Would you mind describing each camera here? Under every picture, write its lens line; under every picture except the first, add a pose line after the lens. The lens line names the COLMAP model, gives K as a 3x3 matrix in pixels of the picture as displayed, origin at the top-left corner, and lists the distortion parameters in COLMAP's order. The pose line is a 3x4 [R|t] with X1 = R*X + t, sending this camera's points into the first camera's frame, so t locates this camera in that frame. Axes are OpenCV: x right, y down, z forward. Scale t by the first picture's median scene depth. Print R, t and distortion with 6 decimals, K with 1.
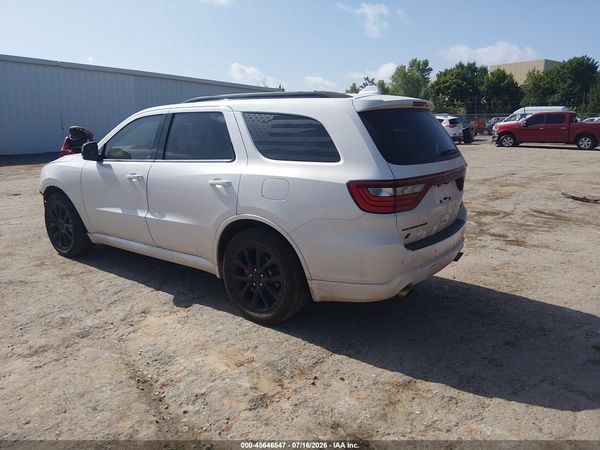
lens RADIAL K [[453.2, 0, 300.0], [0, 453.2, 225.0], [0, 0, 1]] dist [0.115303, -0.189251]
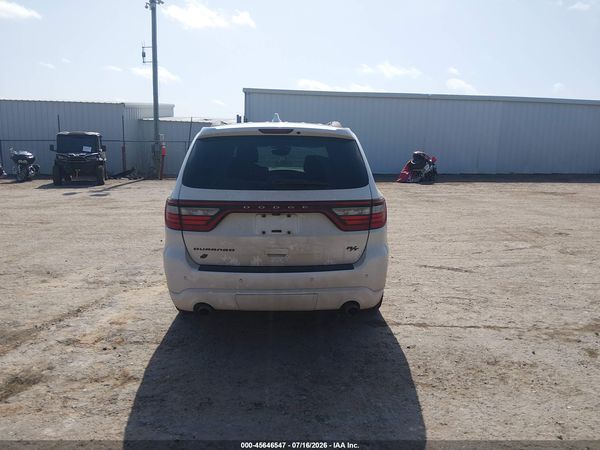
lens RADIAL K [[453.2, 0, 300.0], [0, 453.2, 225.0], [0, 0, 1]] dist [0.115303, -0.189251]
pose [[0.613755, 0.137807, -0.777376, 1.190462], [-0.179952, 0.983148, 0.032209, -0.121601], [0.768715, 0.120122, 0.628211, 0.513771]]
